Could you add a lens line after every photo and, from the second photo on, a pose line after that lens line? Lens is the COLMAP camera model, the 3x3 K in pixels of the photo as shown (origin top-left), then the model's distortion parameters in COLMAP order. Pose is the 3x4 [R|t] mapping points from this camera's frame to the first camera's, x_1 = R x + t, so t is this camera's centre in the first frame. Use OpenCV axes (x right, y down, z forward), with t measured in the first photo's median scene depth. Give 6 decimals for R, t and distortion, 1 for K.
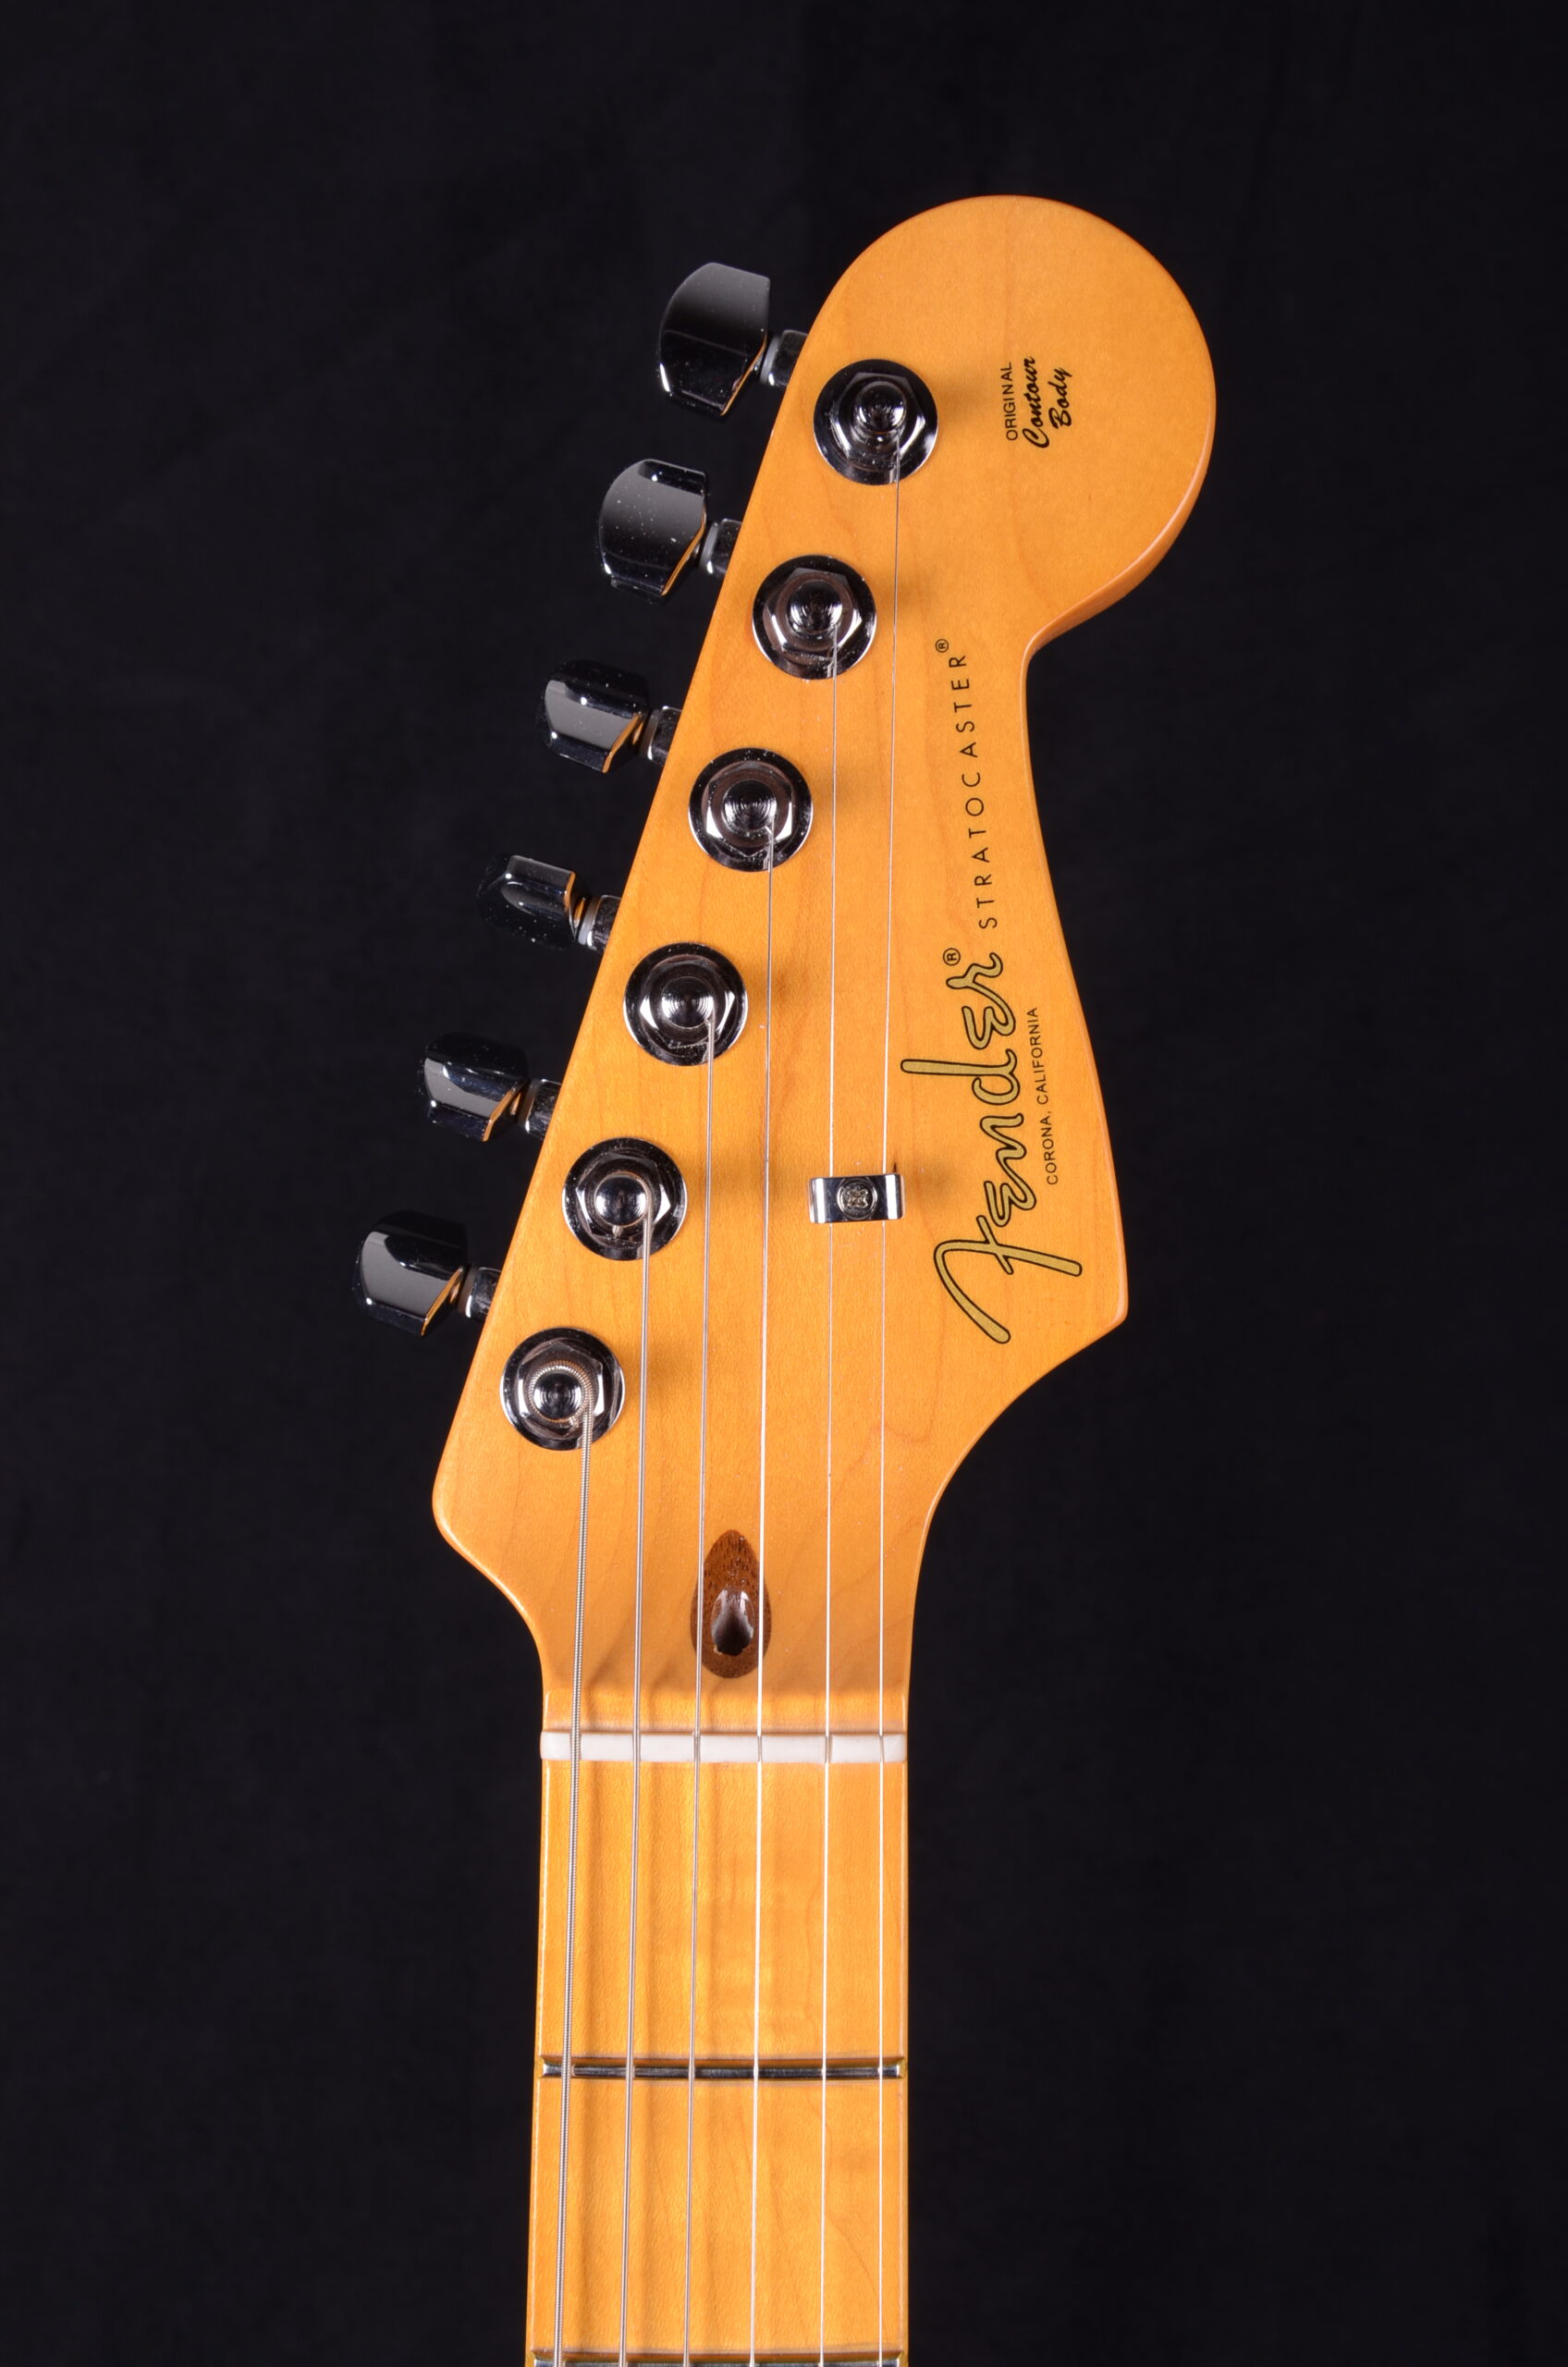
lens RADIAL K [[3369.9, 0, 768.6], [0, 3369.9, 1160.3], [0, 0, 1]] dist [0.089390, 0.000000]
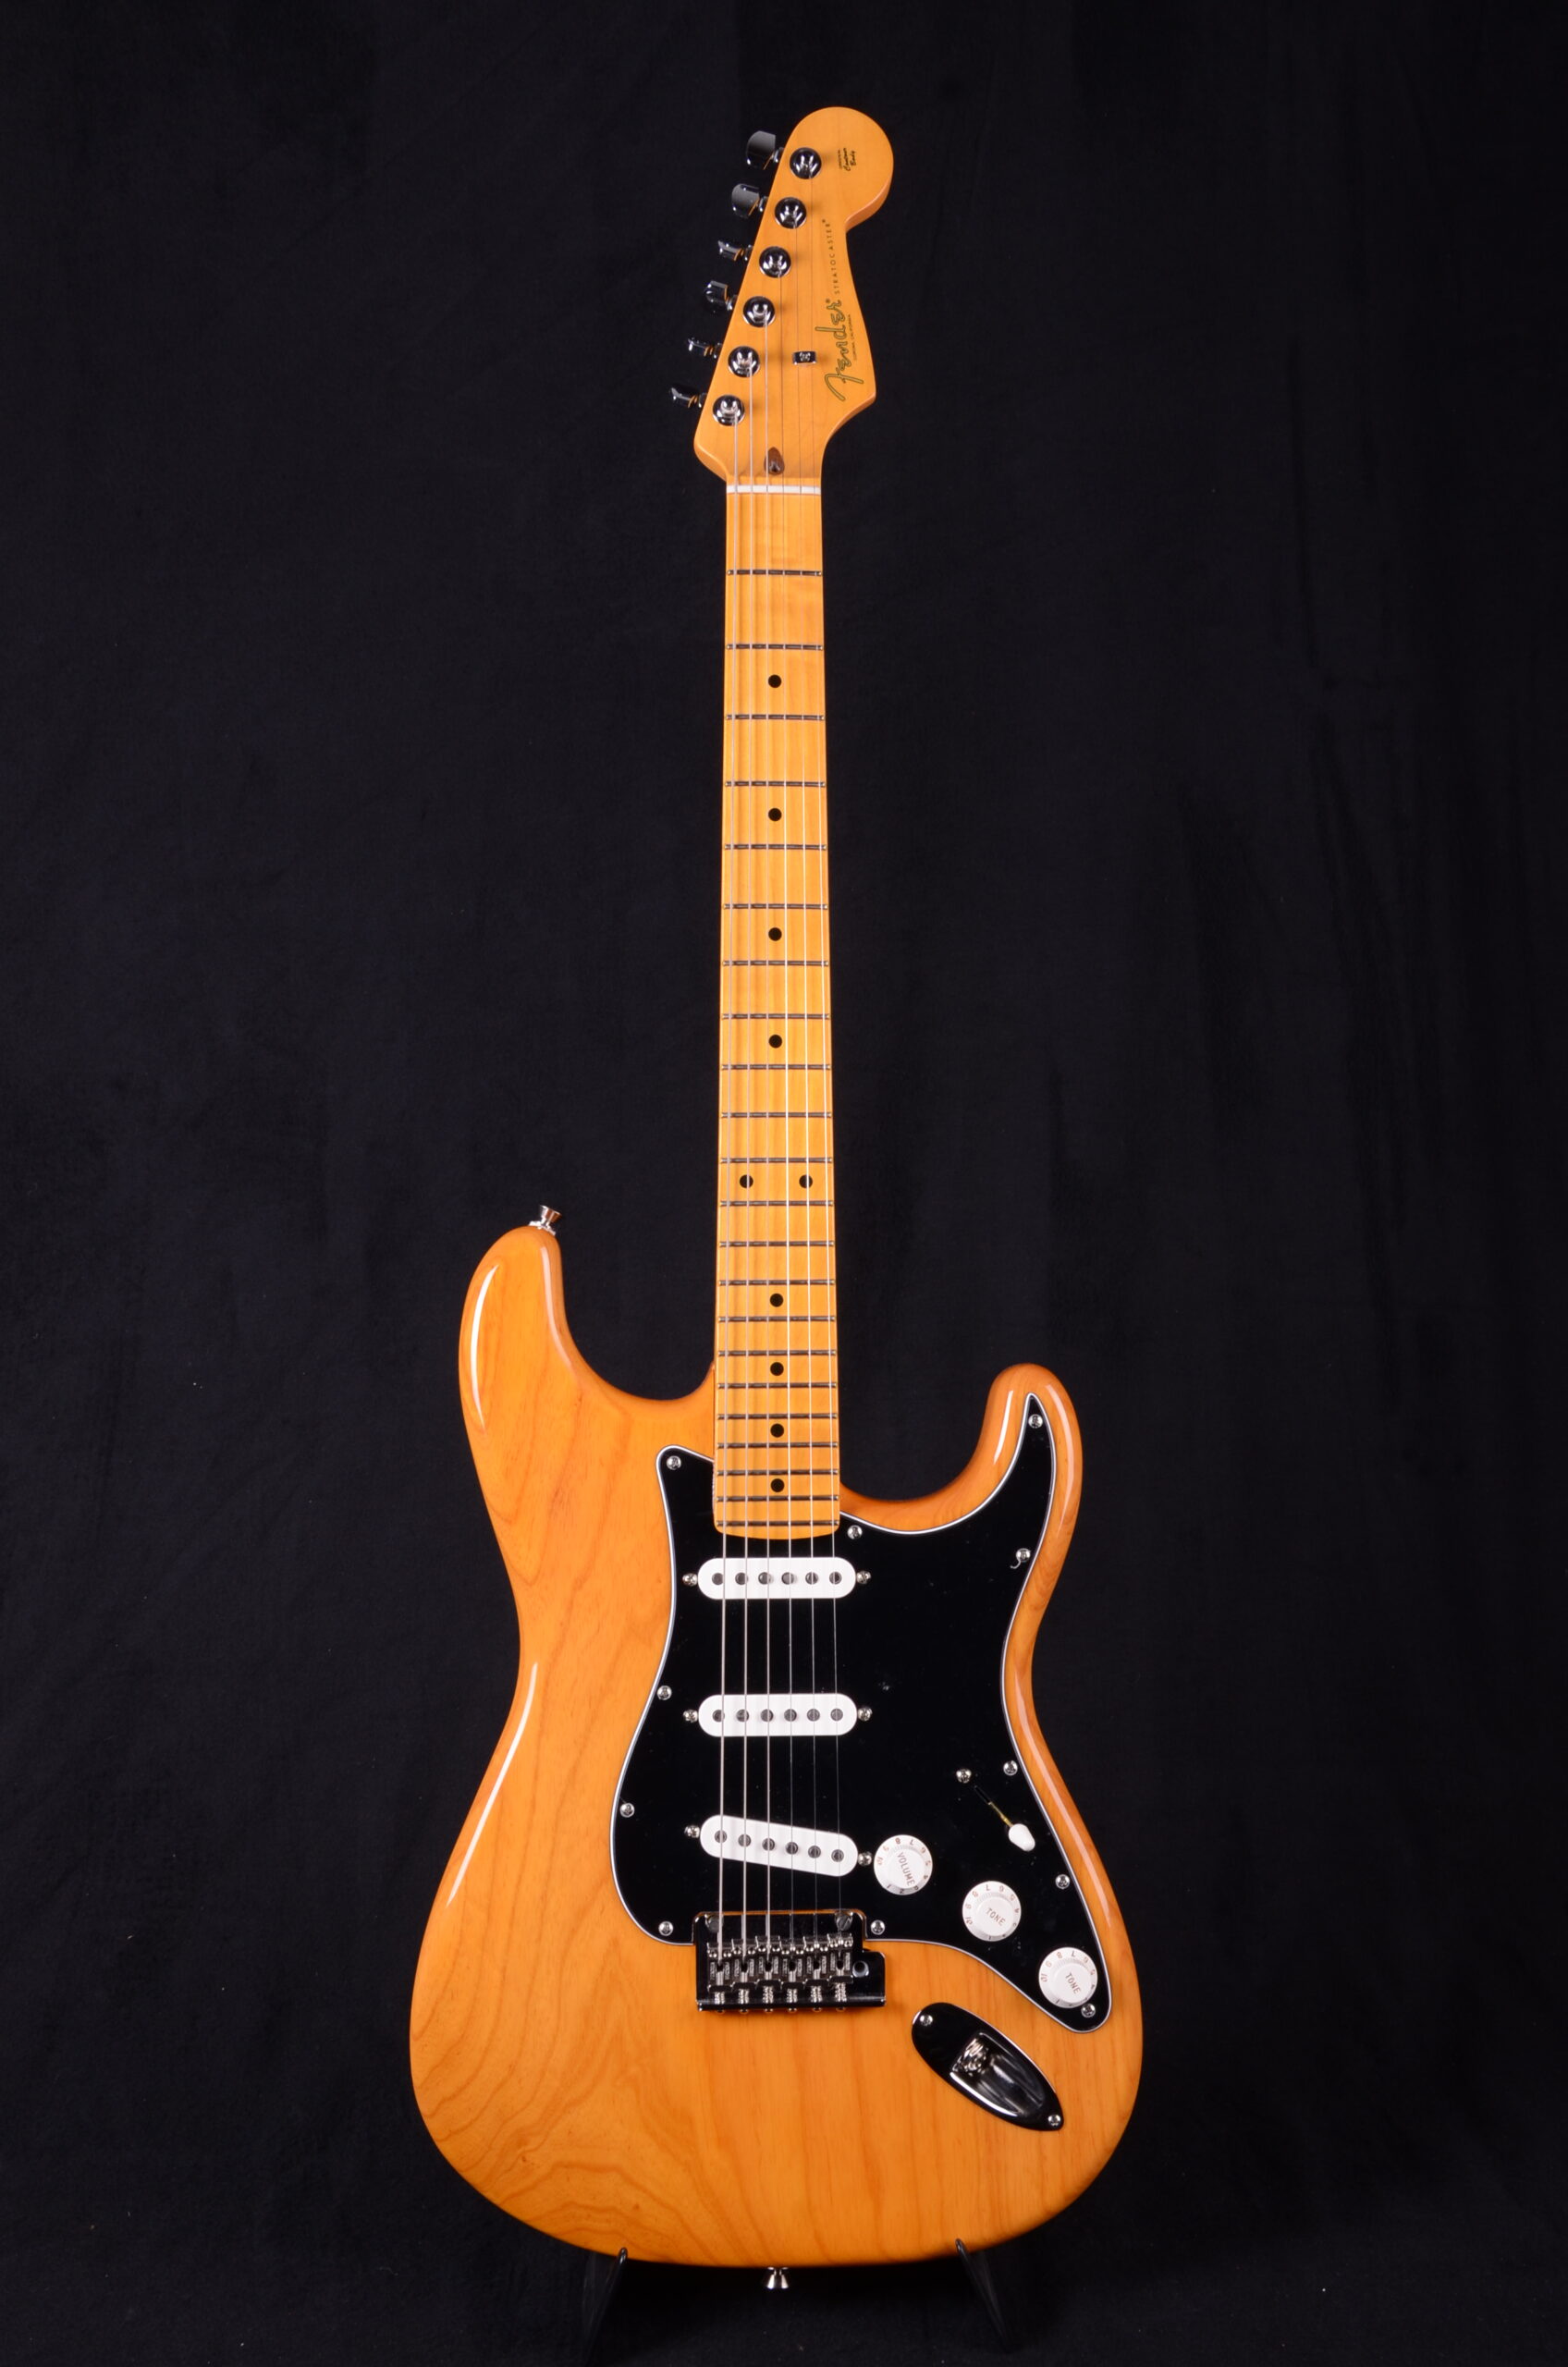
lens RADIAL K [[2663.8, 0, 805.4], [0, 2663.8, 1203.4], [0, 0, 1]] dist [0.017426, 0.000000]
pose [[0.999413, -0.021149, 0.026966, -0.074006], [0.022409, 0.998630, -0.047277, 1.099314], [-0.025930, 0.047854, 0.998518, -1.961017]]
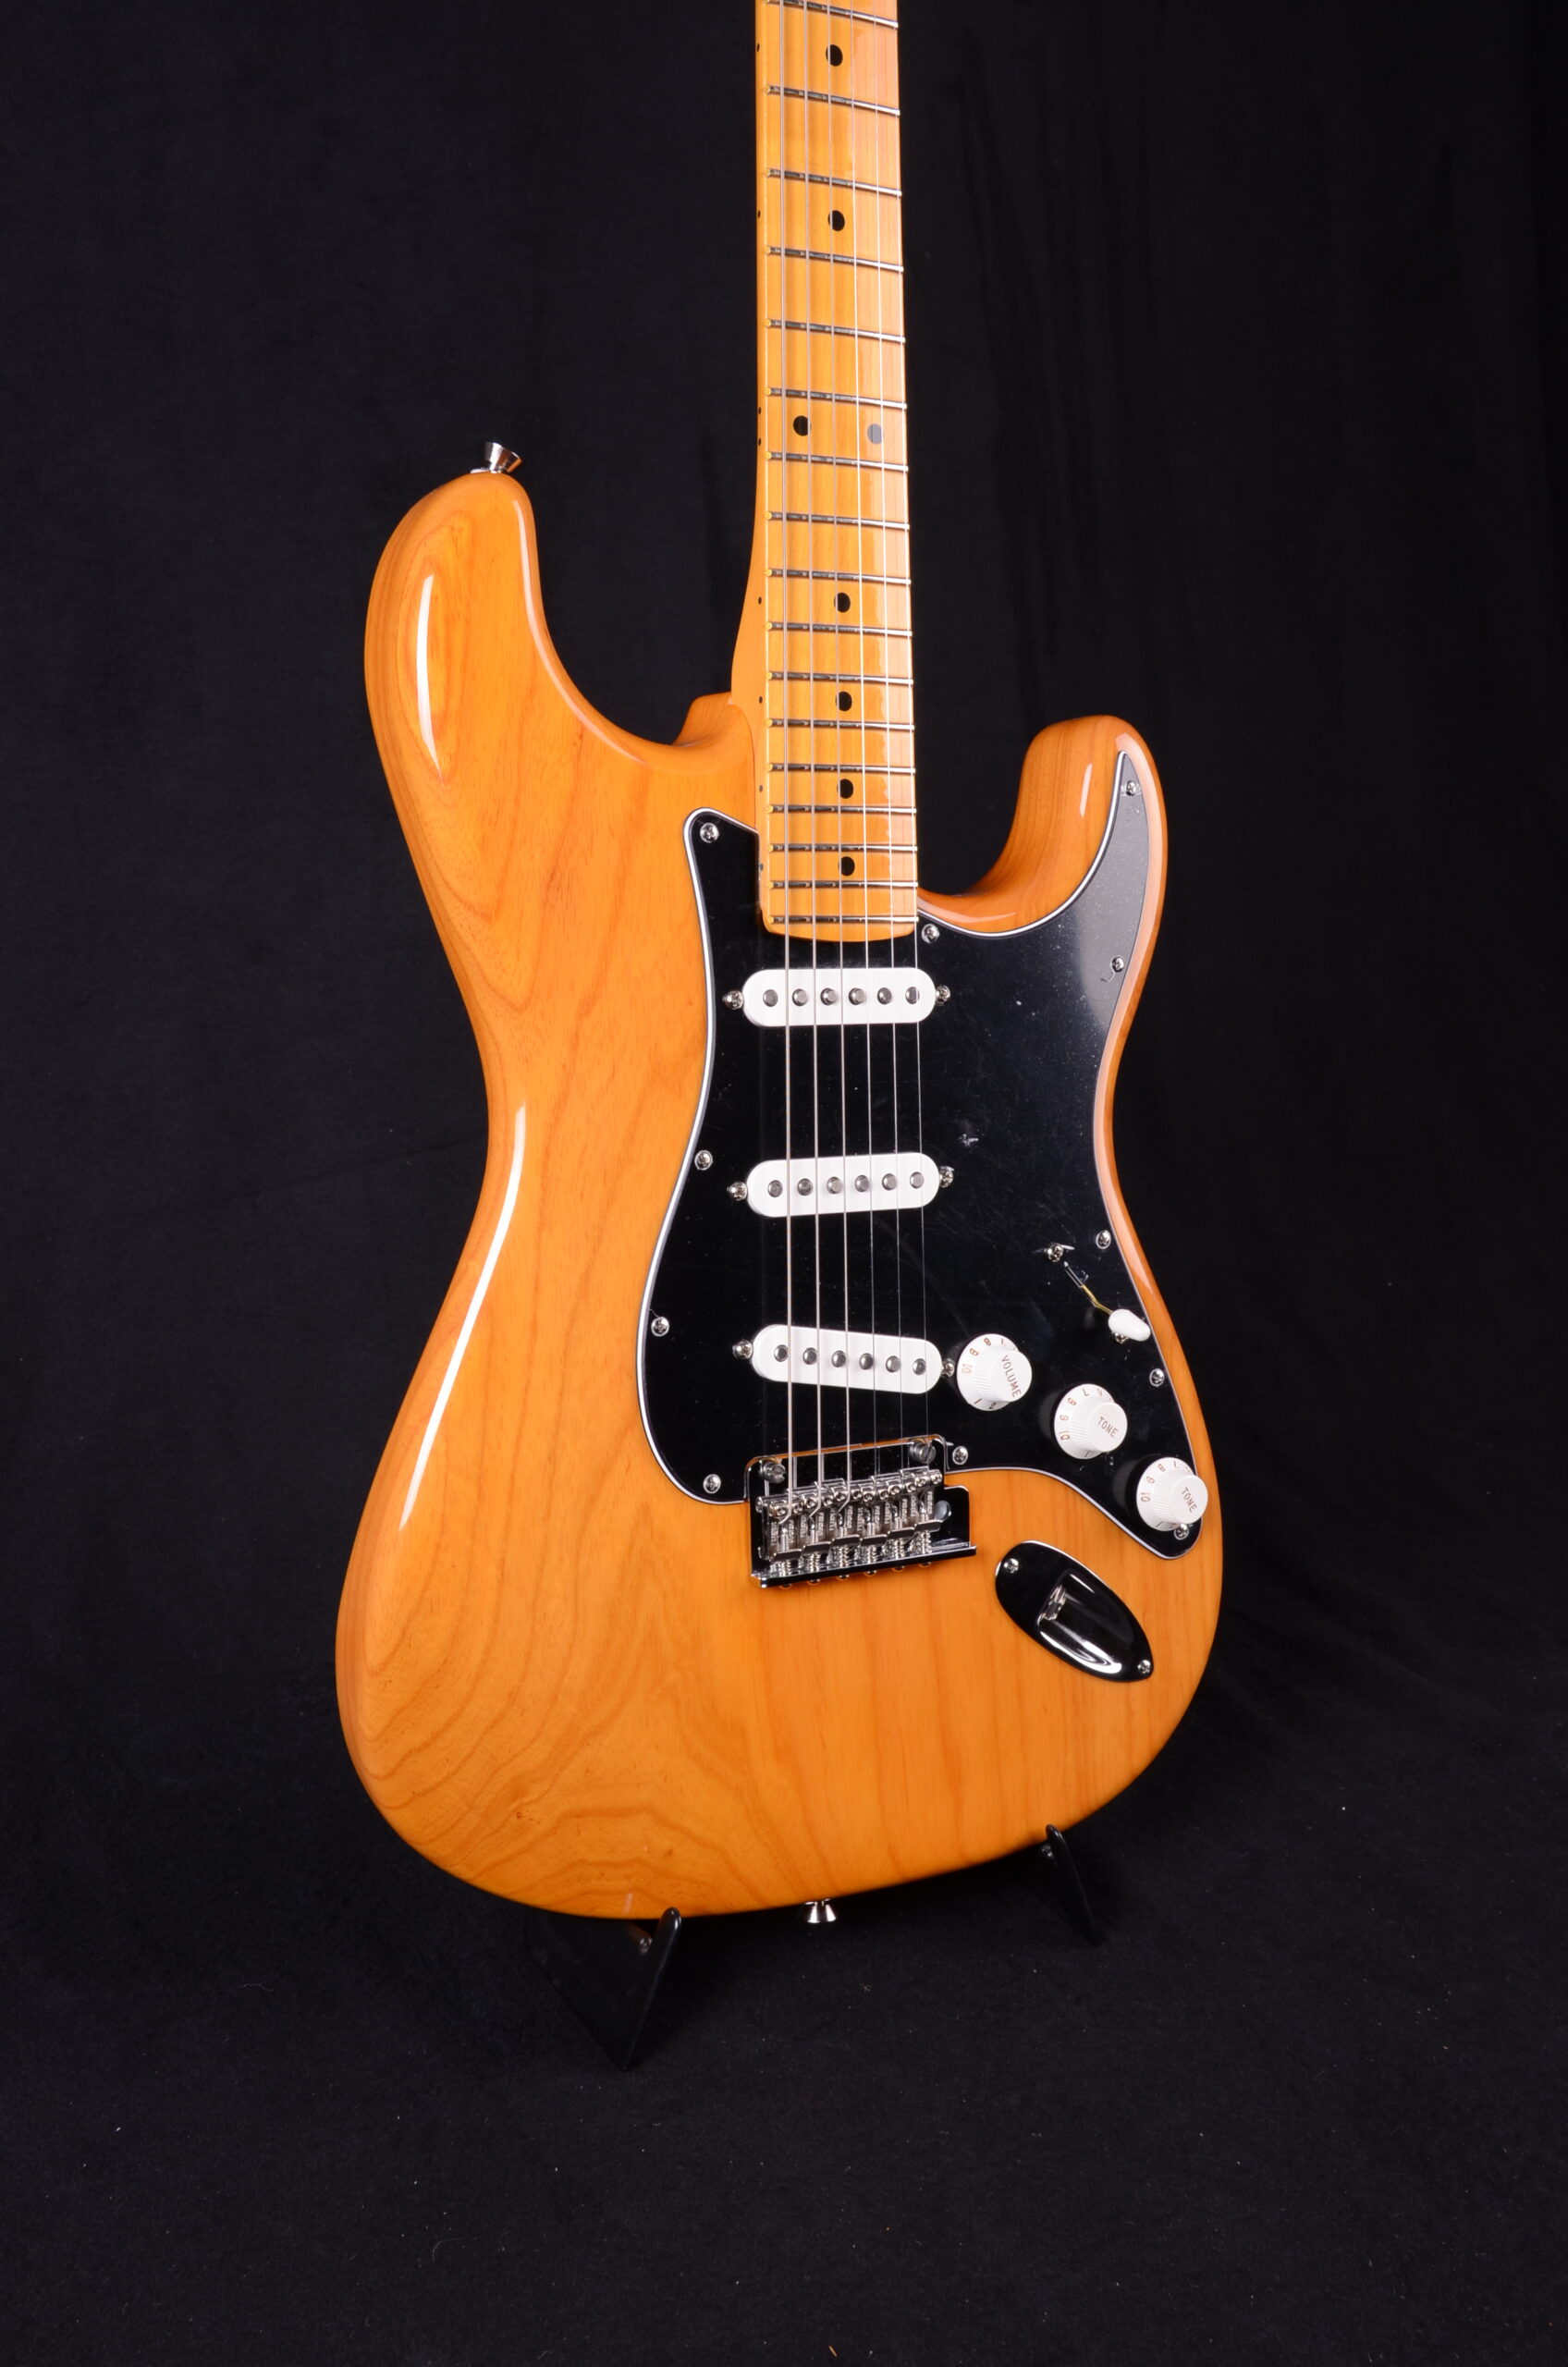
lens RADIAL K [[2495.6, 0, 795.3], [0, 2495.6, 1219.0], [0, 0, 1]] dist [-0.040380, 0.000000]
pose [[0.886710, -0.076222, 0.455999, -0.964919], [0.020057, 0.991729, 0.126770, 1.292124], [-0.461891, -0.103262, 0.880905, -0.769651]]
